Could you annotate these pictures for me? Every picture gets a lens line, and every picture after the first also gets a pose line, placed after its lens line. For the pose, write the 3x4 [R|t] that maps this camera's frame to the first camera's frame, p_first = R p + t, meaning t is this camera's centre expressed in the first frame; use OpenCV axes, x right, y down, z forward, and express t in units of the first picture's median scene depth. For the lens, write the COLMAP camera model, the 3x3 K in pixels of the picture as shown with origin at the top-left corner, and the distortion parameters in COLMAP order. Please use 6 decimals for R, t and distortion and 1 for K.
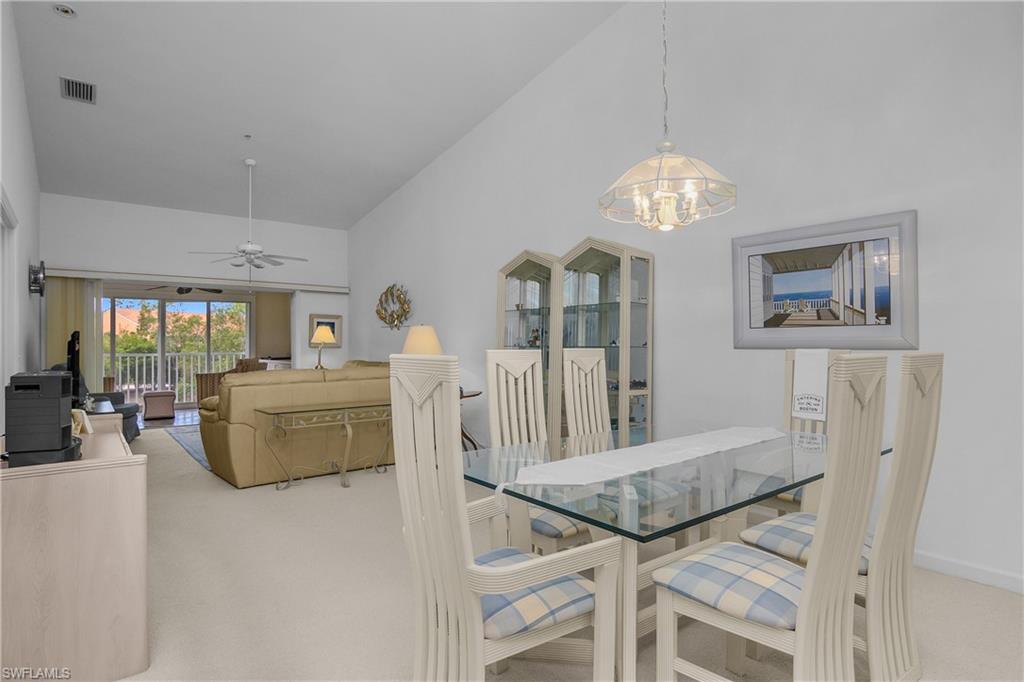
lens RADIAL K [[551.8, 0, 512.0], [0, 551.8, 341.0], [0, 0, 1]] dist [-0.001637, -0.000396]
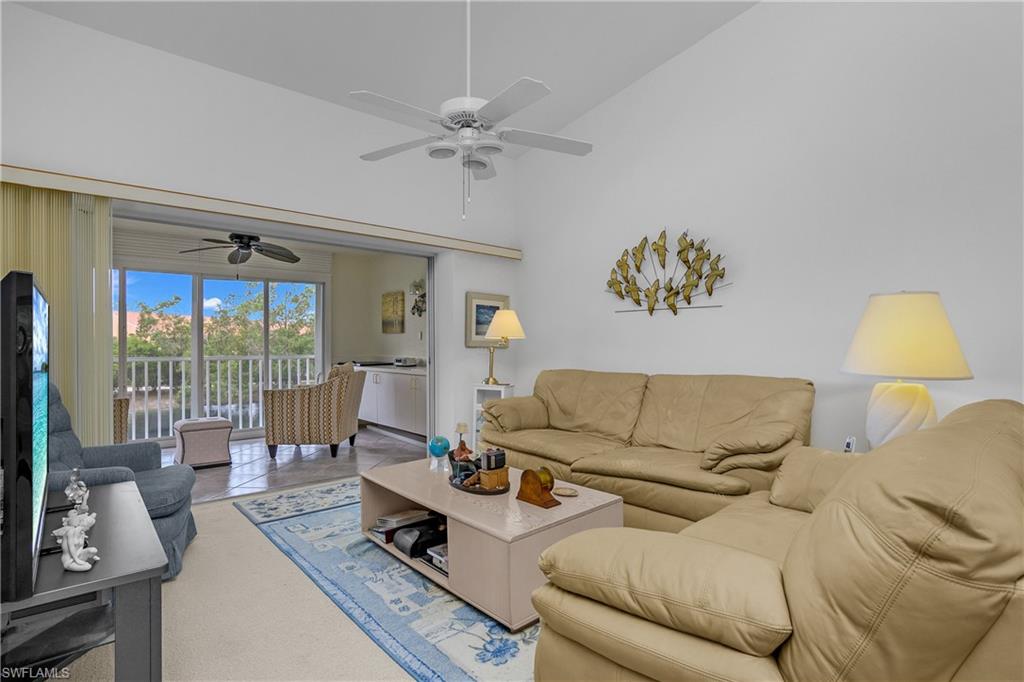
lens RADIAL K [[500.5, 0, 512.0], [0, 500.5, 341.0], [0, 0, 1]] dist [0.000416, -0.000314]
pose [[0.998717, -0.001309, 0.050614, -0.316565], [0.001499, 0.999992, -0.003717, 0.006618], [-0.050609, 0.003788, 0.998711, 0.416097]]
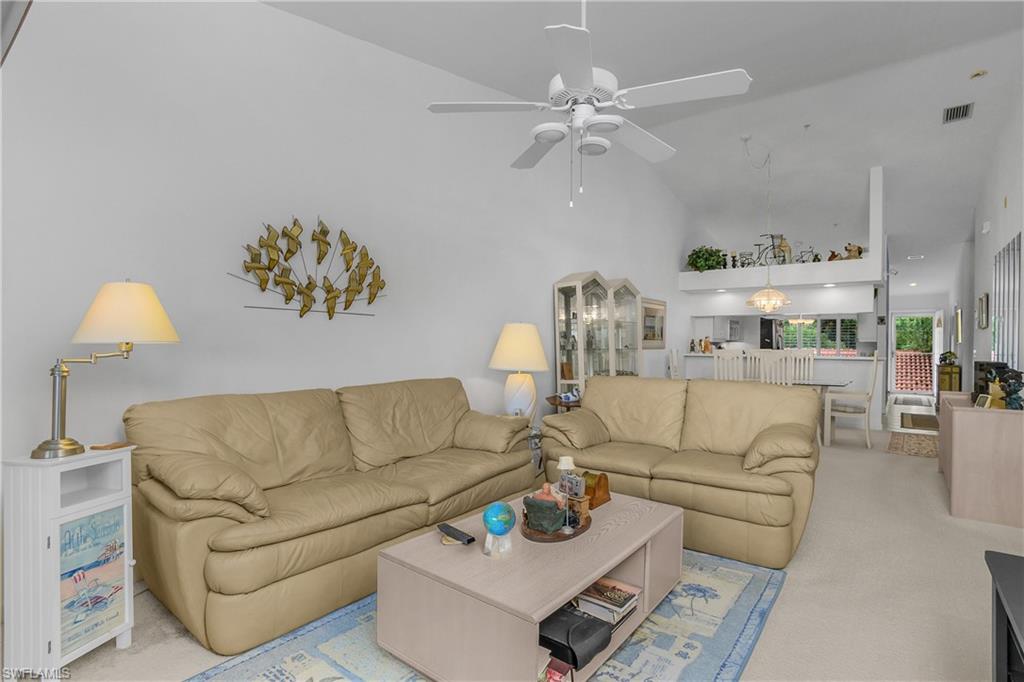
lens RADIAL K [[500.5, 0, 512.0], [0, 500.5, 341.0], [0, 0, 1]] dist [0.000416, -0.000314]
pose [[-0.232741, 0.009279, 0.972494, -0.541474], [-0.009806, 0.999881, -0.011887, 0.002697], [-0.972489, -0.012303, -0.232623, 0.768452]]
